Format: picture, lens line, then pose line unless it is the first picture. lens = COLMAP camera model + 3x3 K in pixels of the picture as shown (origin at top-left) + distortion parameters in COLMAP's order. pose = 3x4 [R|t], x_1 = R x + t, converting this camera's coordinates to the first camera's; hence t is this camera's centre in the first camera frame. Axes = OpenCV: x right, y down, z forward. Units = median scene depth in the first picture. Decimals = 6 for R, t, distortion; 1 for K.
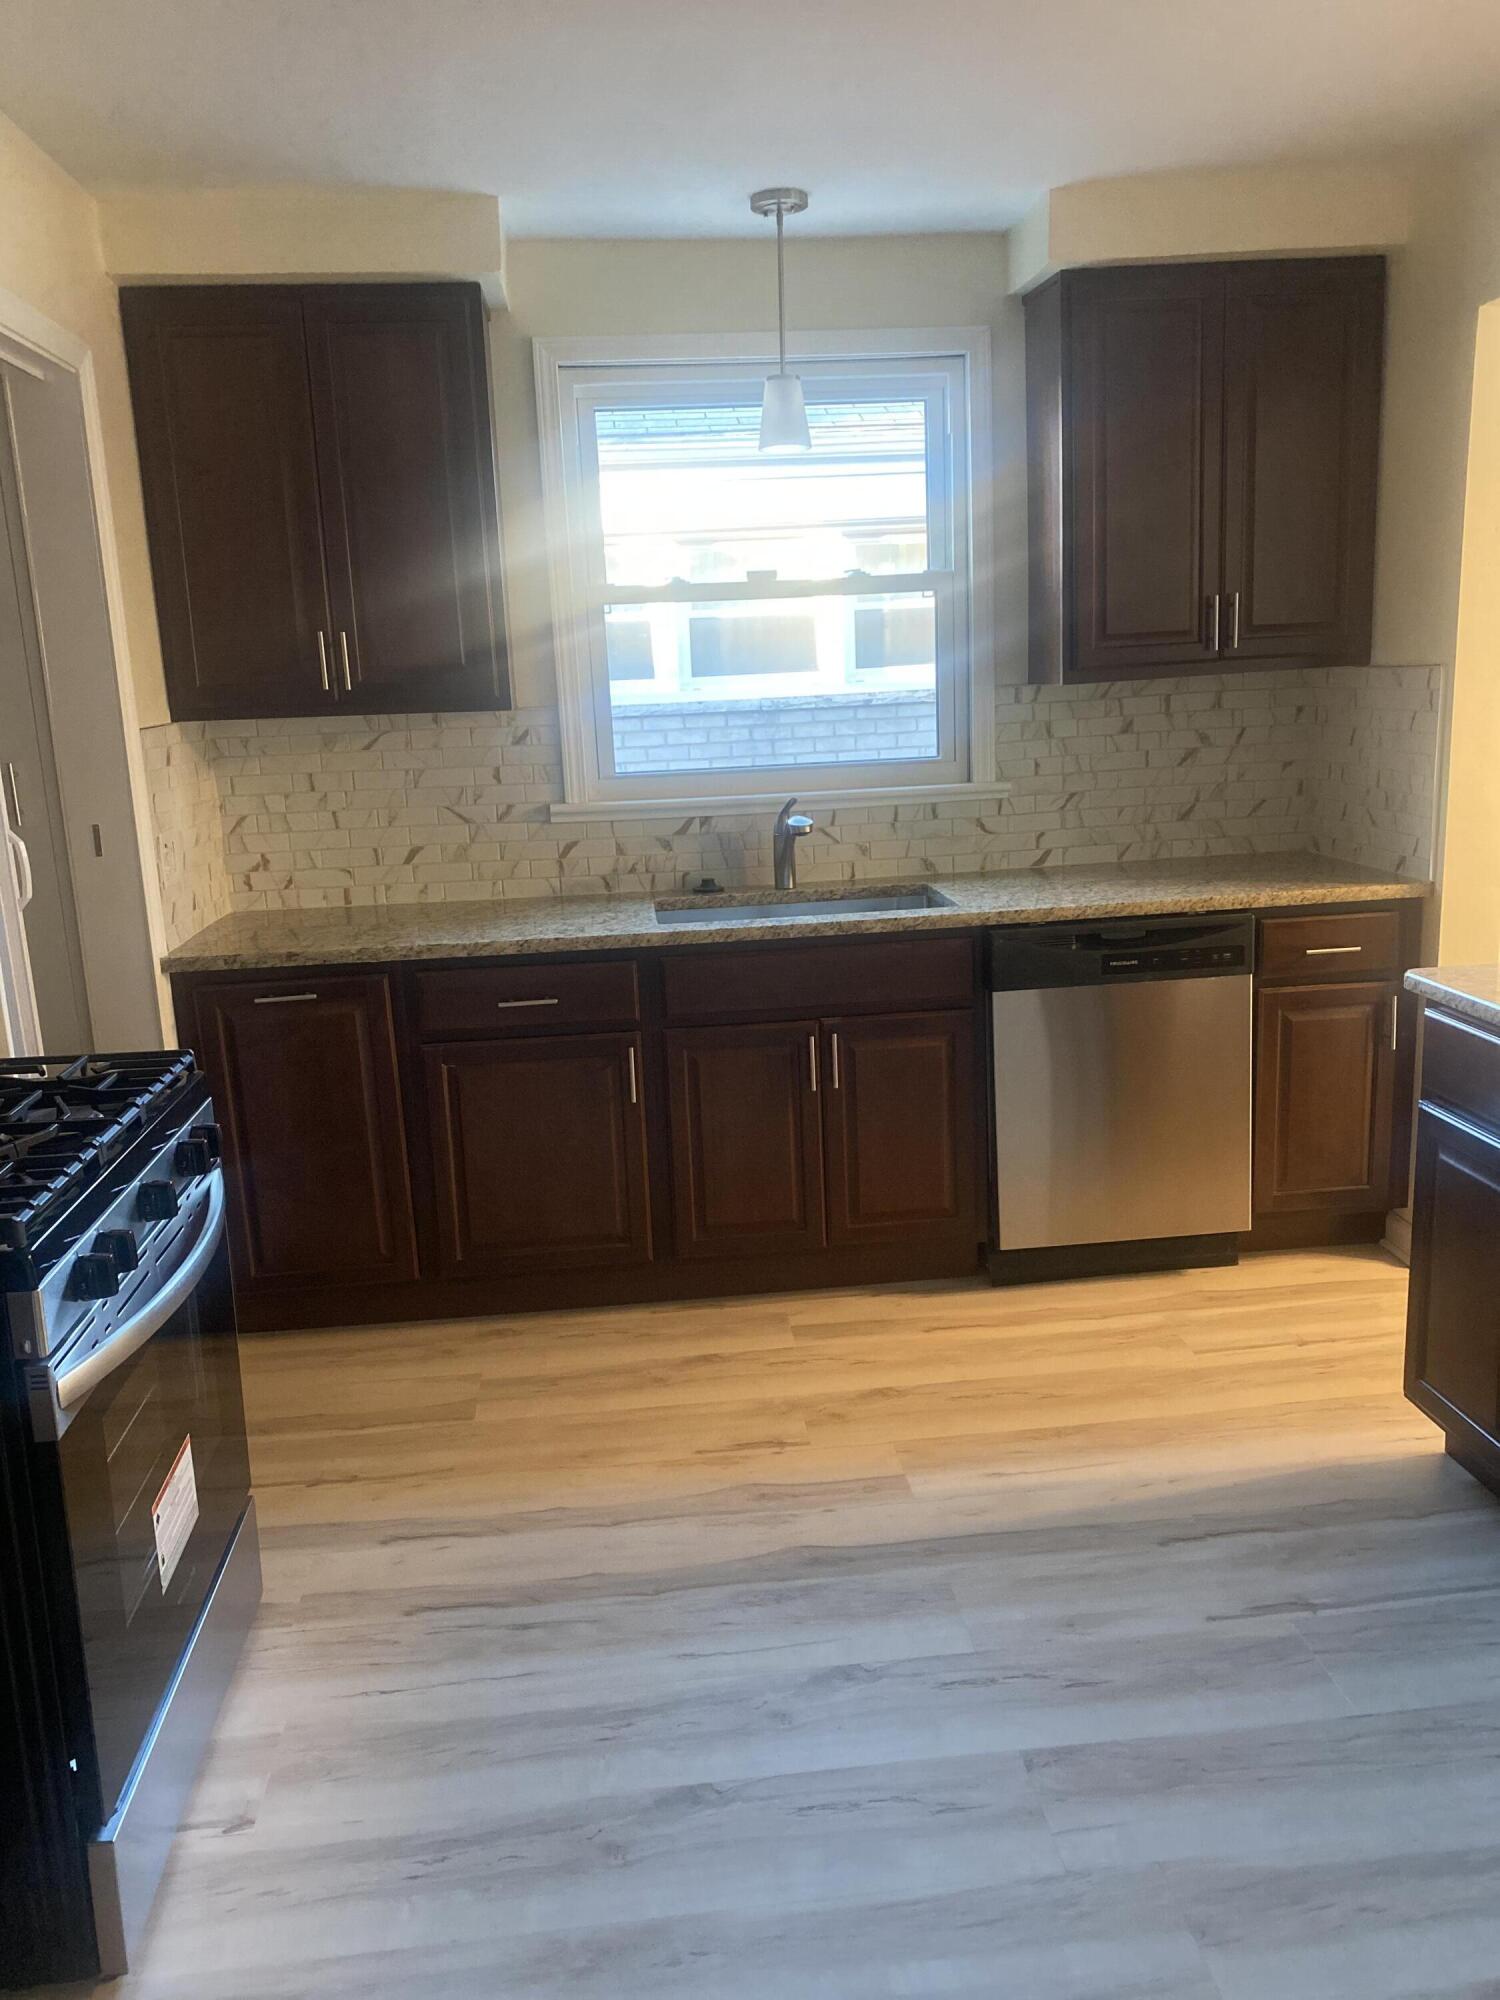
lens RADIAL K [[1542.3, 0, 747.9], [0, 1542.3, 997.1], [0, 0, 1]] dist [0.055162, -0.060601]
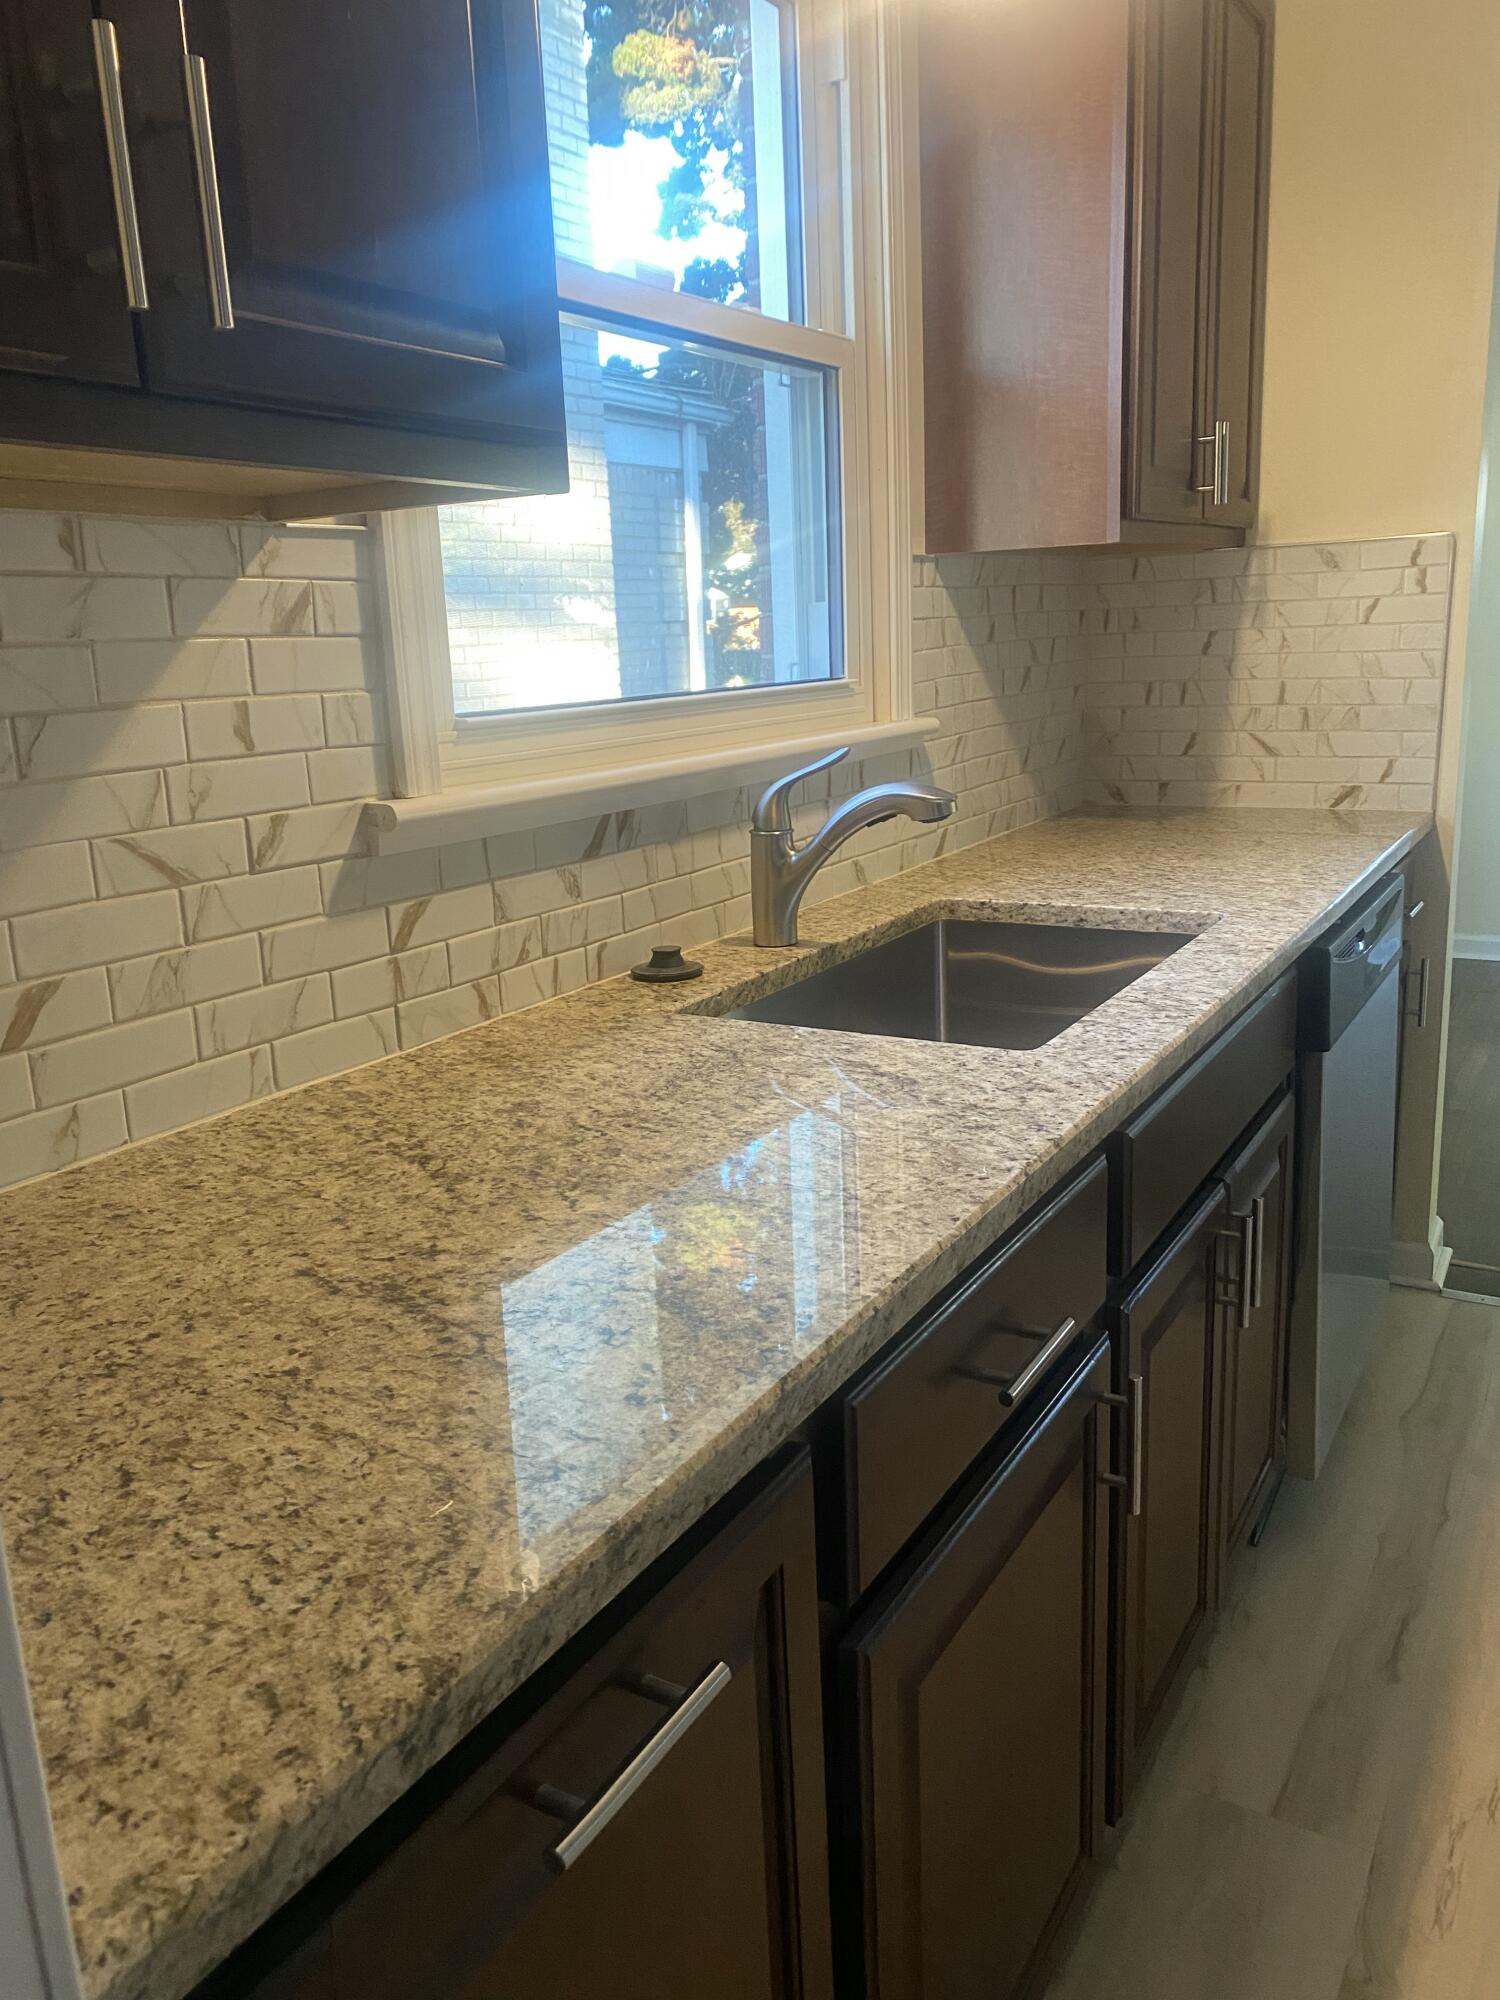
lens RADIAL K [[1542.3, 0, 754.9], [0, 1542.3, 993.4], [0, 0, 1]] dist [0.055162, -0.060601]
pose [[0.580414, -0.165917, 0.797240, -0.368178], [0.188102, 0.979863, 0.066979, -0.089783], [-0.792298, 0.111087, 0.599936, 0.720676]]
